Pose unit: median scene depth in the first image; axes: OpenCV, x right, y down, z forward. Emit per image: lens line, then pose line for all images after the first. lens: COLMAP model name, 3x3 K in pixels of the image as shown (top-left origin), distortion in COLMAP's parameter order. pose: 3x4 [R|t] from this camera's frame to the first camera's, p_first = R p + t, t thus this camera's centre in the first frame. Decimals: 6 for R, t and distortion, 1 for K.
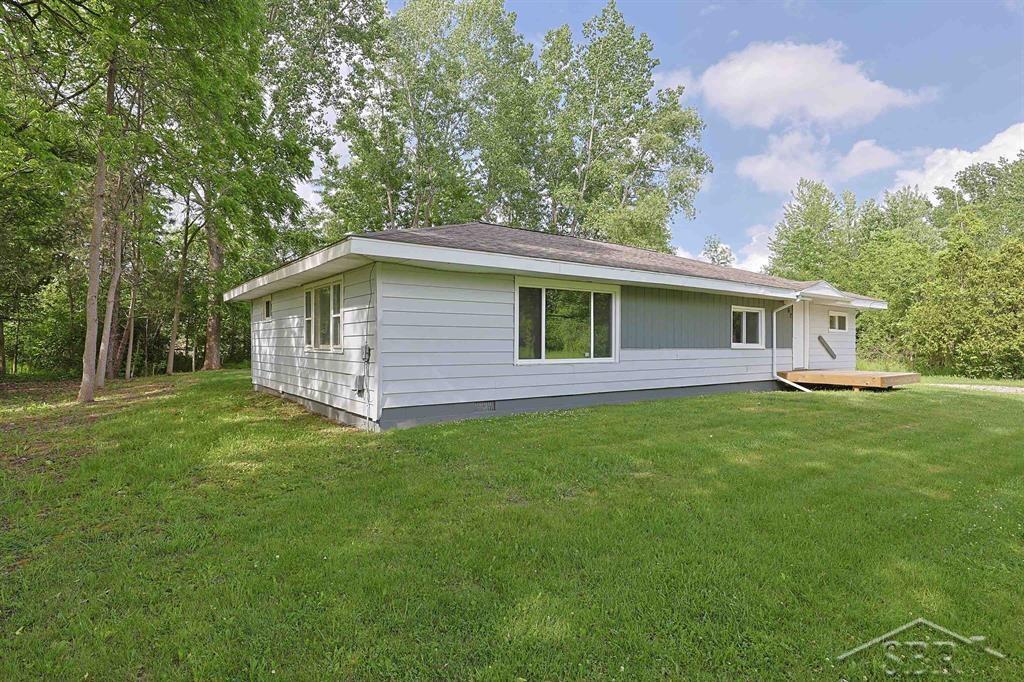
lens RADIAL K [[540.1, 0, 512.0], [0, 540.1, 341.0], [0, 0, 1]] dist [-0.002622, -0.000176]
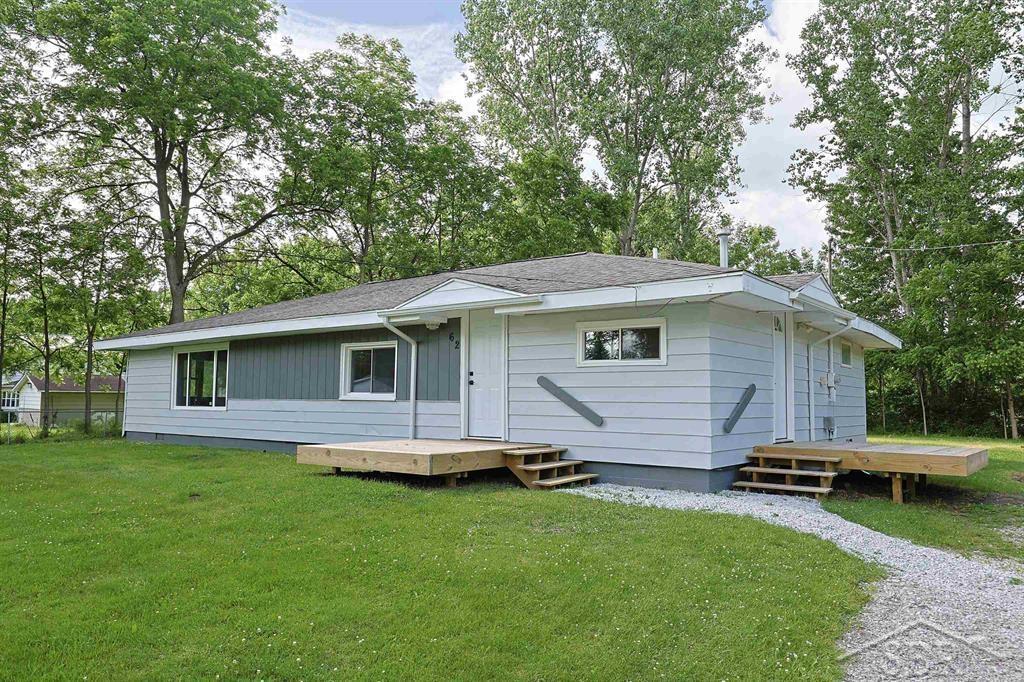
lens RADIAL K [[704.2, 0, 512.0], [0, 704.2, 341.0], [0, 0, 1]] dist [0.000564, -0.000149]
pose [[0.271746, -0.083382, -0.958750, 1.741983], [-0.002224, 0.996182, -0.087268, 0.020985], [0.962366, 0.025847, 0.270523, 1.167096]]
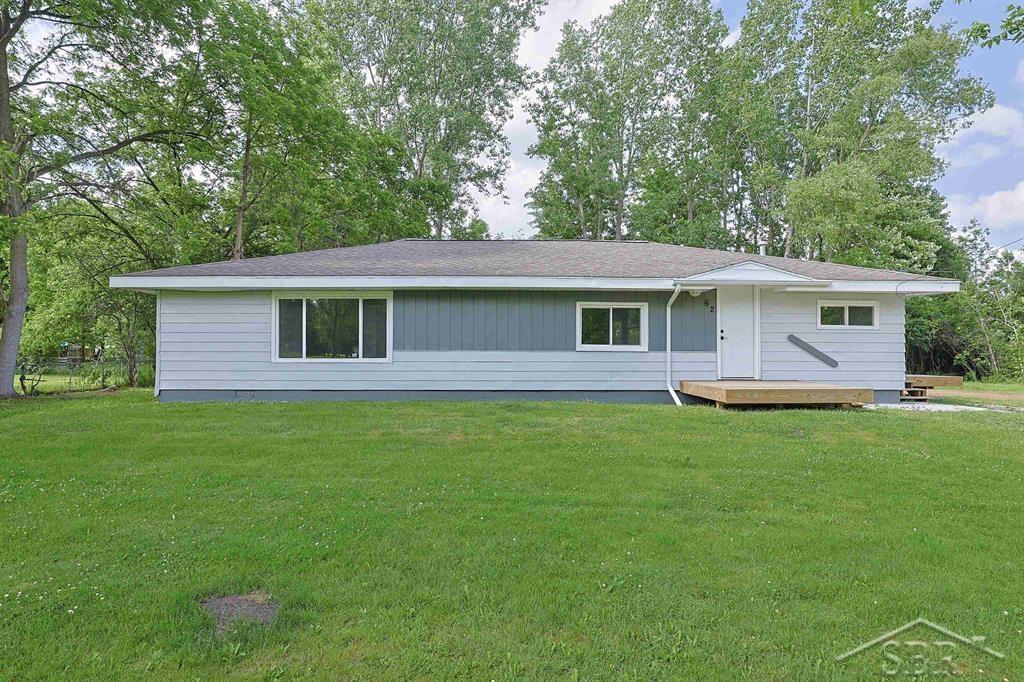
lens RADIAL K [[540.1, 0, 512.0], [0, 540.1, 341.0], [0, 0, 1]] dist [-0.002622, -0.000176]
pose [[0.817084, -0.006515, -0.576482, 1.003866], [0.002358, 0.999966, -0.007960, 0.005420], [0.576514, 0.005145, 0.817071, 0.267522]]
